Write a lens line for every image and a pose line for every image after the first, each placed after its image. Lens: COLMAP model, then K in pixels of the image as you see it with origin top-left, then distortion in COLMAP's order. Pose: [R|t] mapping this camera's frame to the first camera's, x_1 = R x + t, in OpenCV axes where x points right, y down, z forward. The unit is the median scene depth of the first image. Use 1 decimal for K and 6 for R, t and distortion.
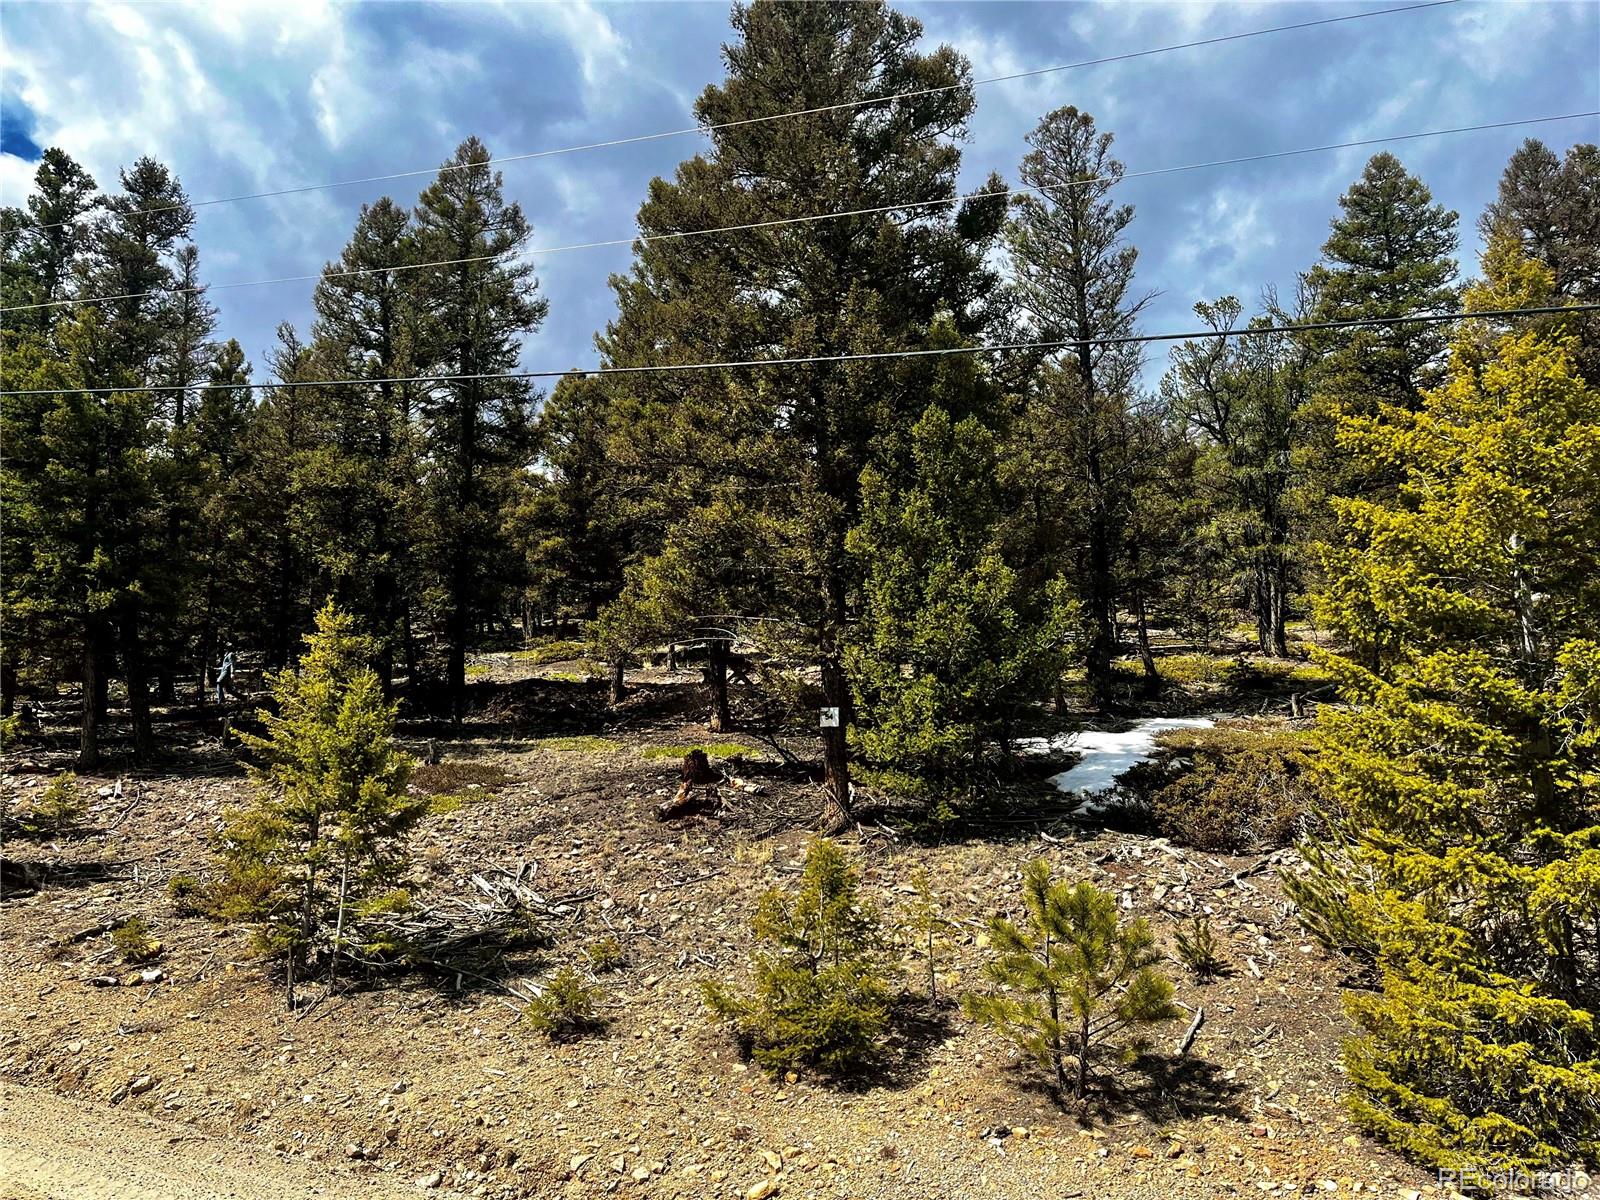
lens RADIAL K [[1213.6, 0, 793.4], [0, 1213.6, 596.1], [0, 0, 1]] dist [0.055143, -0.077808]
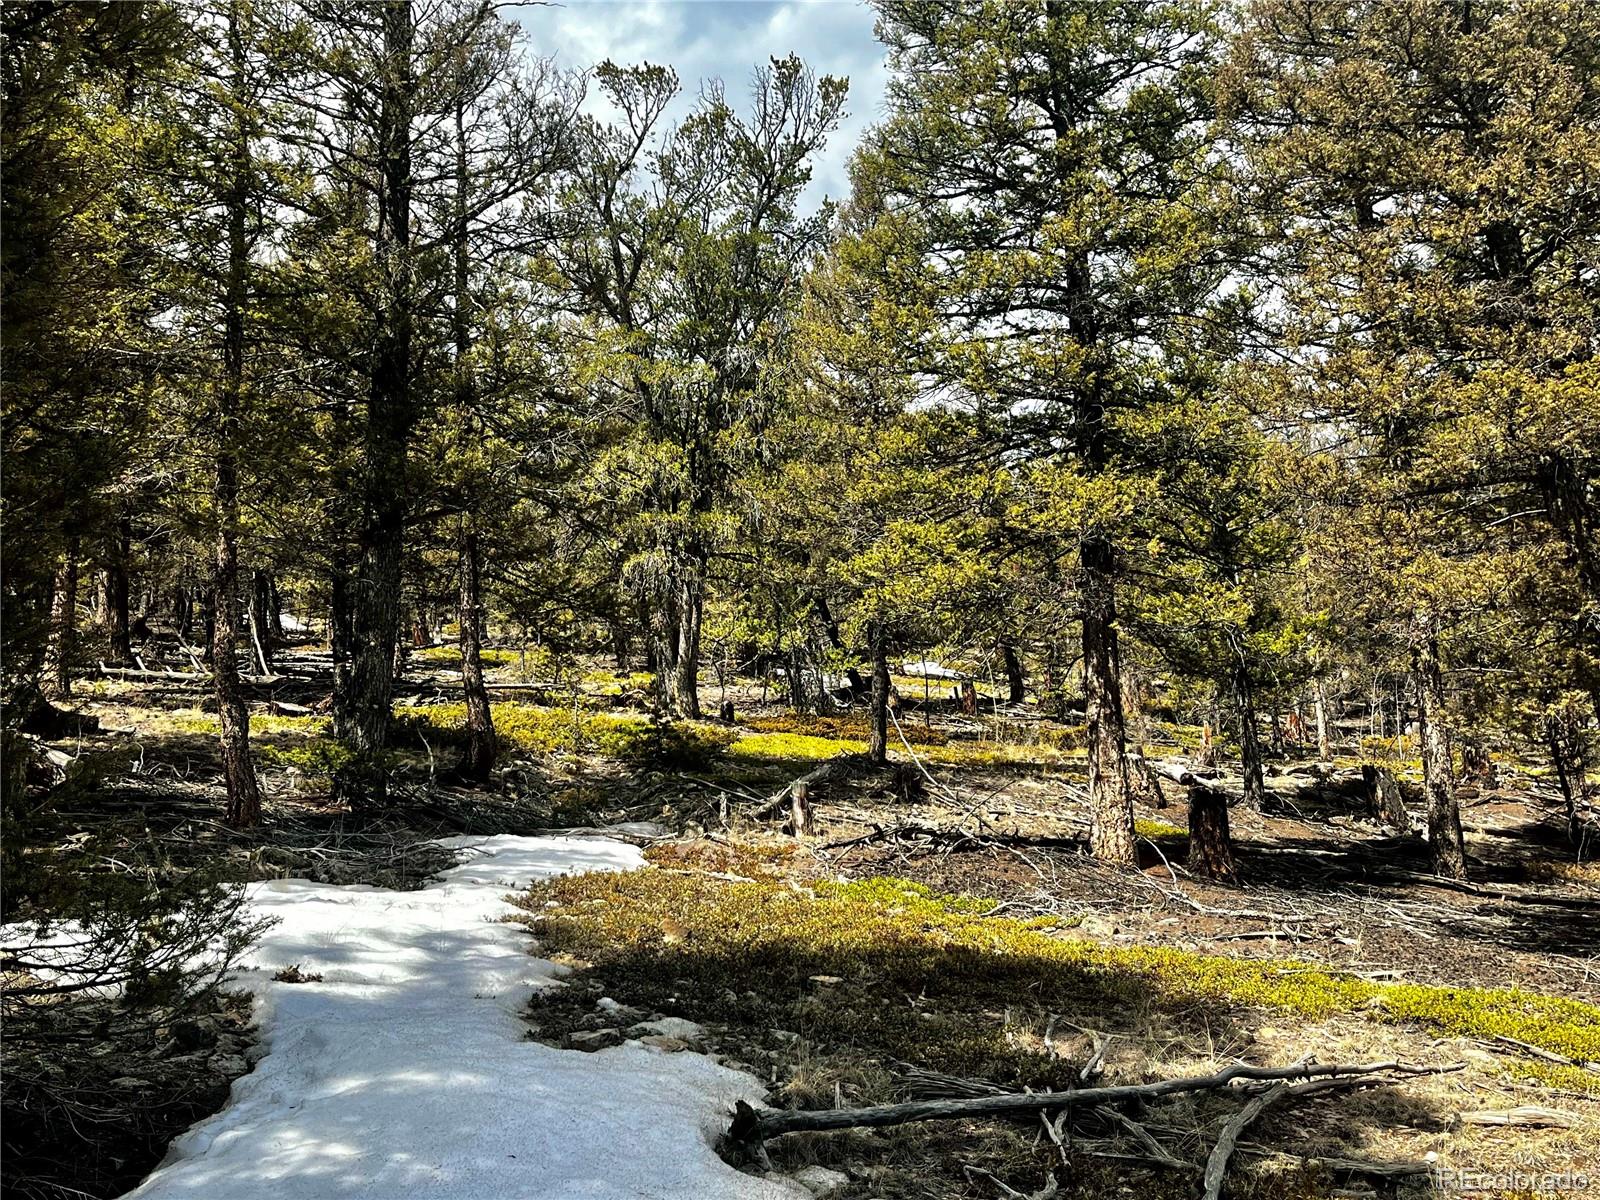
lens RADIAL K [[1483.9, 0, 800.4], [0, 1483.9, 598.2], [0, 0, 1]] dist [-0.008273, 0.000000]
pose [[0.860330, 0.097086, 0.500406, 0.082273], [-0.077508, 0.995195, -0.059825, 0.027535], [-0.503810, 0.012684, 0.863721, 0.326200]]
